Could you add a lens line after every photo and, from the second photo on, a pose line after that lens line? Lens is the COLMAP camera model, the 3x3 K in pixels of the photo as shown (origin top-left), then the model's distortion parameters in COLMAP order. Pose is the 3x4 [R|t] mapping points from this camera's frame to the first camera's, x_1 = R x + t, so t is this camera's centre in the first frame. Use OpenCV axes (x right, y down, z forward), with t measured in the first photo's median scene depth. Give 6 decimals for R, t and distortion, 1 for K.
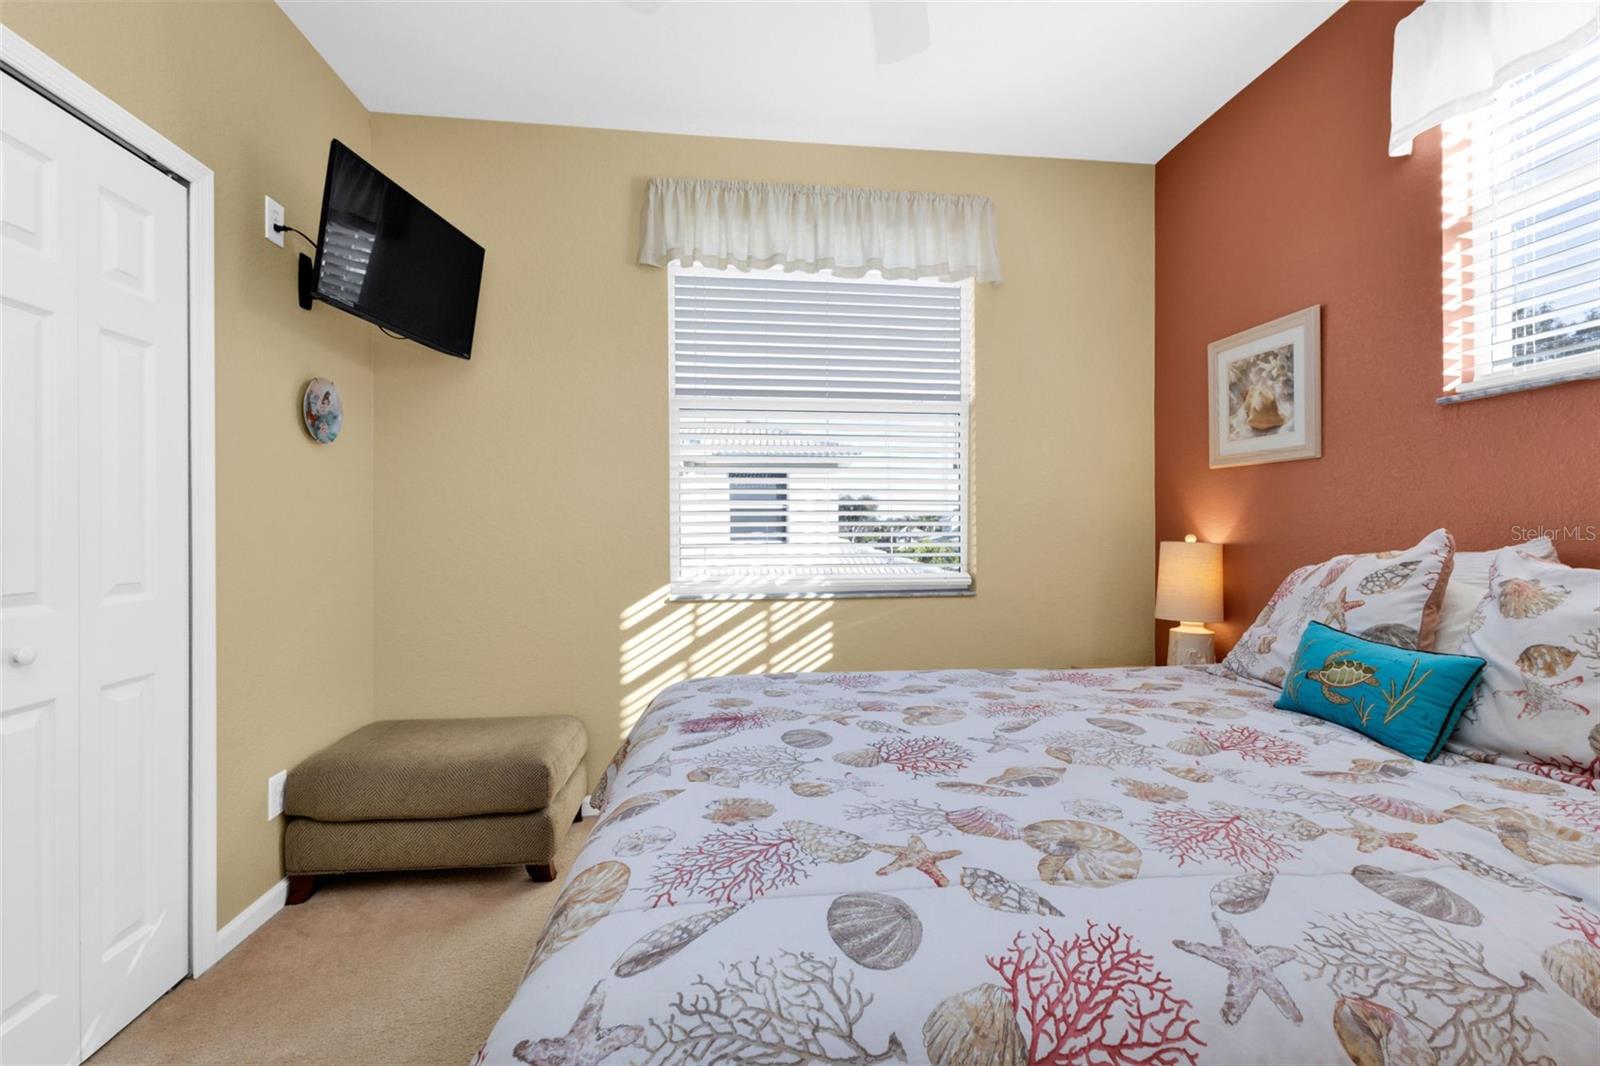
lens RADIAL K [[681.8, 0, 797.2], [0, 681.8, 523.8], [0, 0, 1]] dist [0.005031, -0.000034]
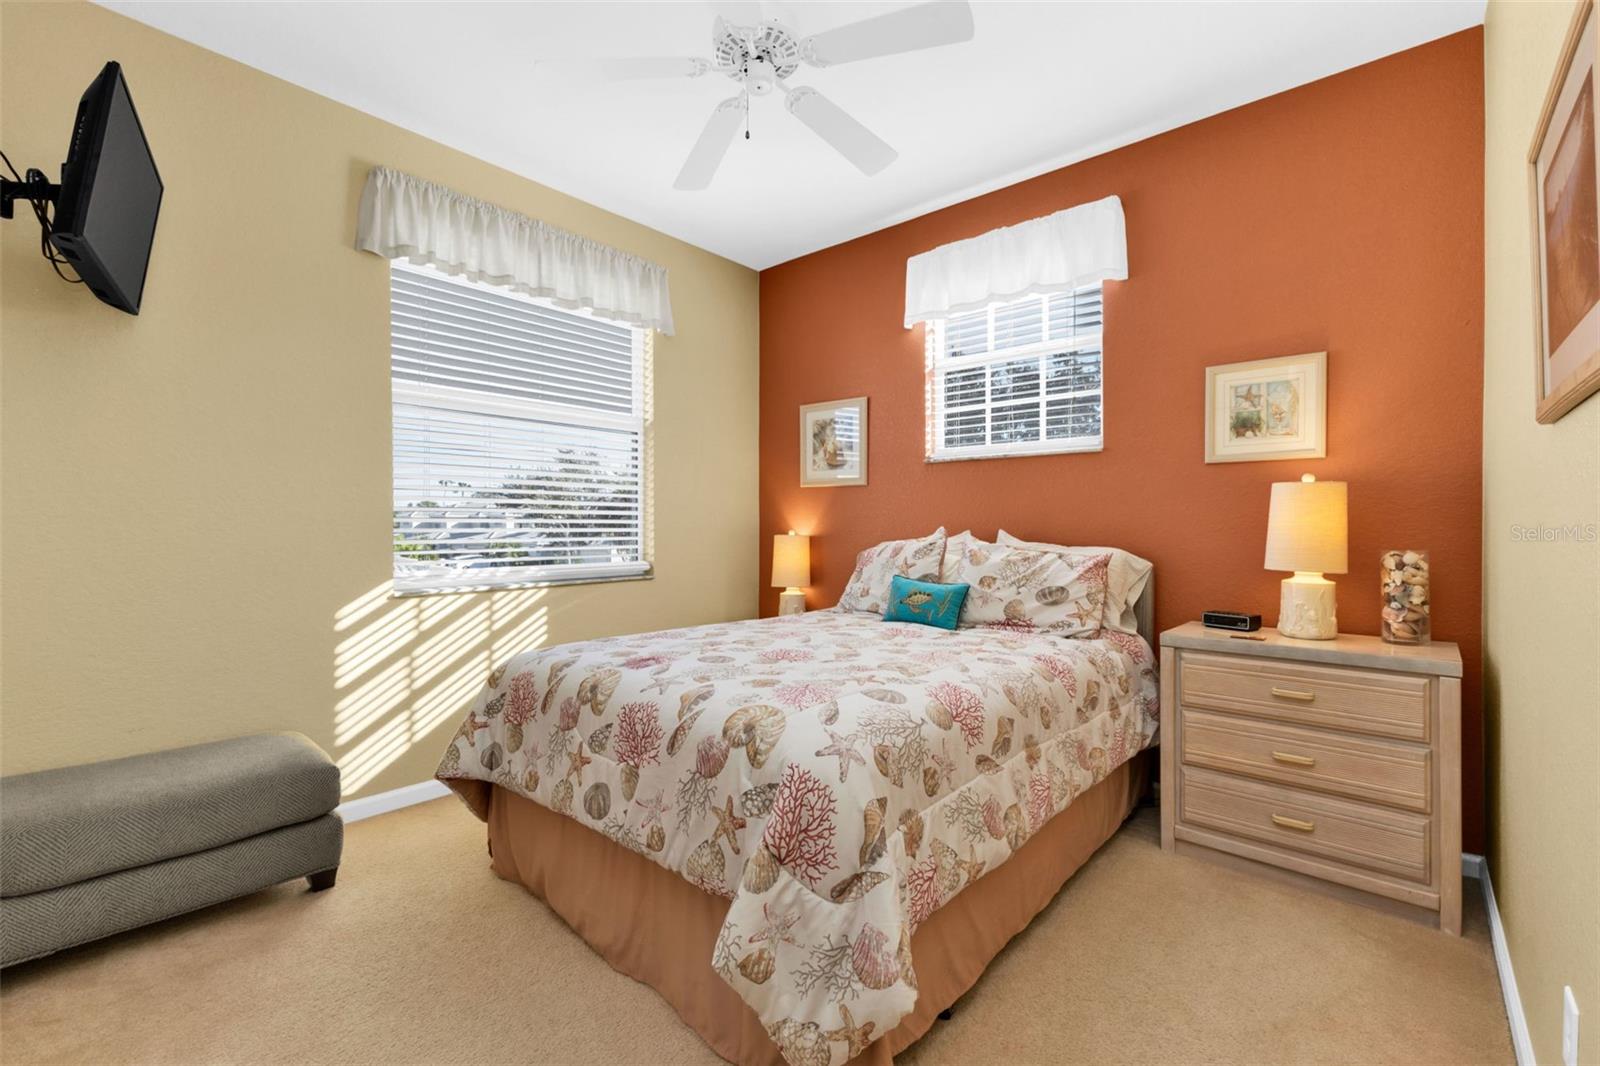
lens RADIAL K [[692.5, 0, 800.1], [0, 692.5, 514.4], [0, 0, 1]] dist [0.006216, -0.000248]
pose [[0.737455, 0.016112, 0.675204, -0.432368], [-0.009689, 0.999865, -0.013276, 0.000956], [-0.675327, 0.003248, 0.737512, -0.140796]]
